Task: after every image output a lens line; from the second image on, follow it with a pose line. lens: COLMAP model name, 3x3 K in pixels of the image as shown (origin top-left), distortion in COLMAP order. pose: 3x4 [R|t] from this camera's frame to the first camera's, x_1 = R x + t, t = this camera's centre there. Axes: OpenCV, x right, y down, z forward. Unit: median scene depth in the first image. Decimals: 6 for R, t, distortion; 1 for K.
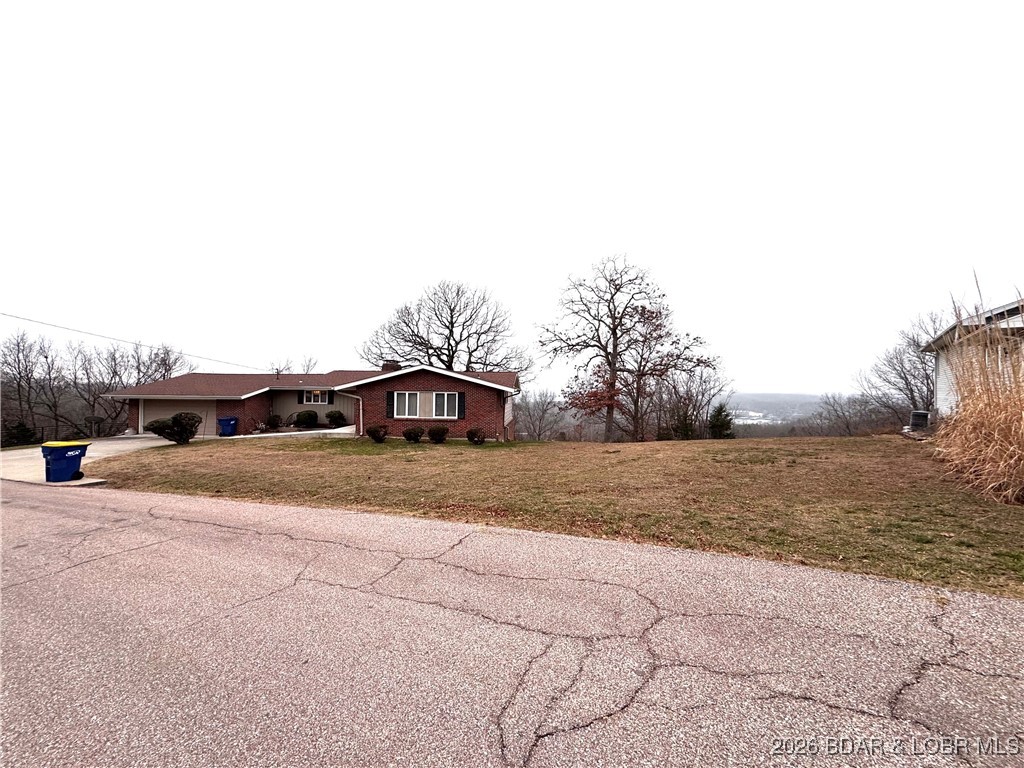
lens RADIAL K [[404.8, 0, 511.9], [0, 404.8, 381.9], [0, 0, 1]] dist [-0.004901, 0.000726]
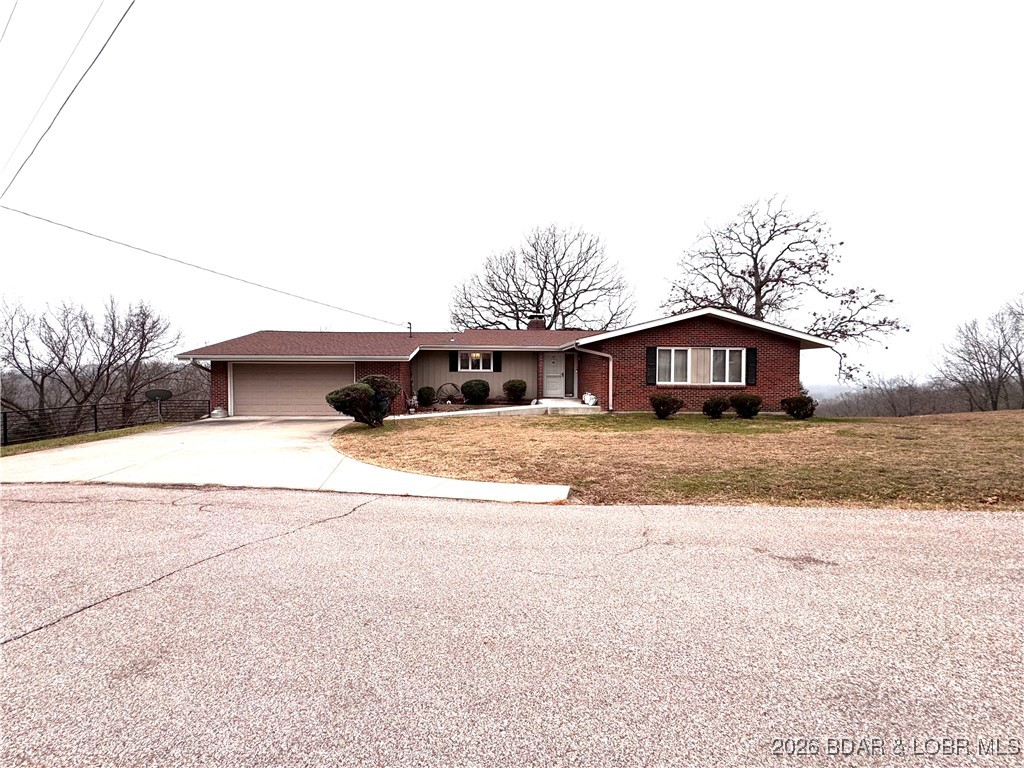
lens RADIAL K [[442.9, 0, 516.4], [0, 442.9, 378.5], [0, 0, 1]] dist [-0.017587, -0.000072]
pose [[0.993176, -0.006073, 0.116469, -0.547296], [0.002843, 0.999607, 0.027878, 0.049293], [-0.116592, -0.027357, 0.992803, 0.236199]]
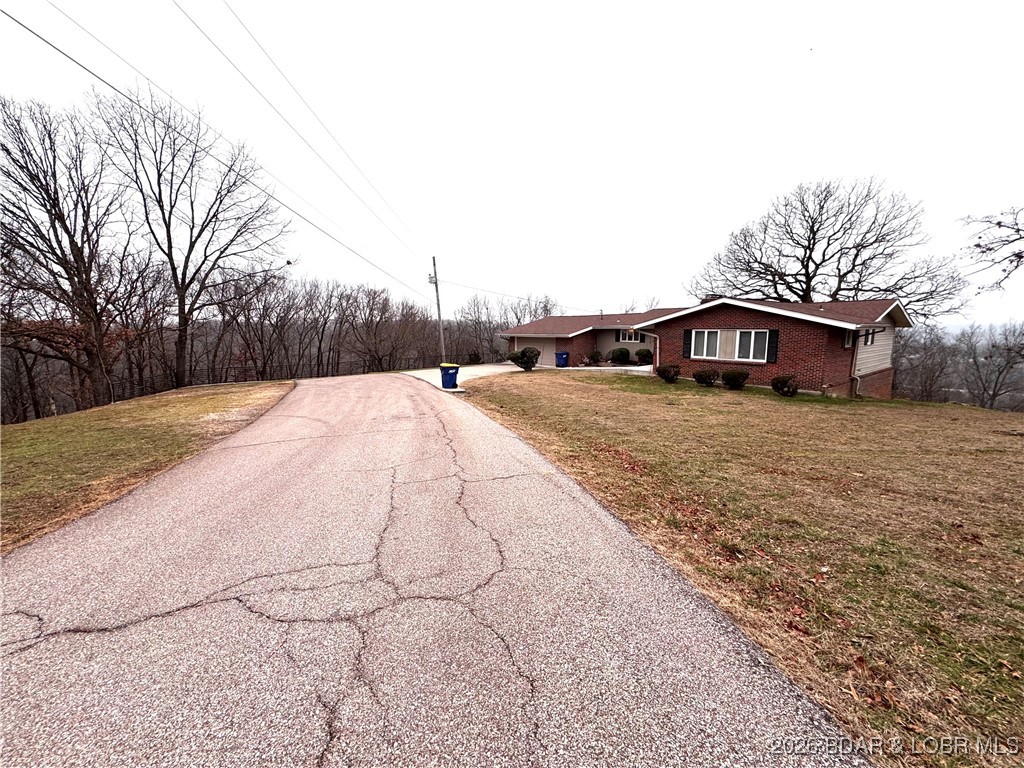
lens RADIAL K [[404.8, 0, 513.1], [0, 404.8, 387.8], [0, 0, 1]] dist [-0.004901, 0.000726]
pose [[0.667501, 0.096808, -0.738289, 0.114866], [0.026655, 0.987770, 0.153621, 0.001934], [0.744131, -0.122221, 0.656758, 0.065224]]
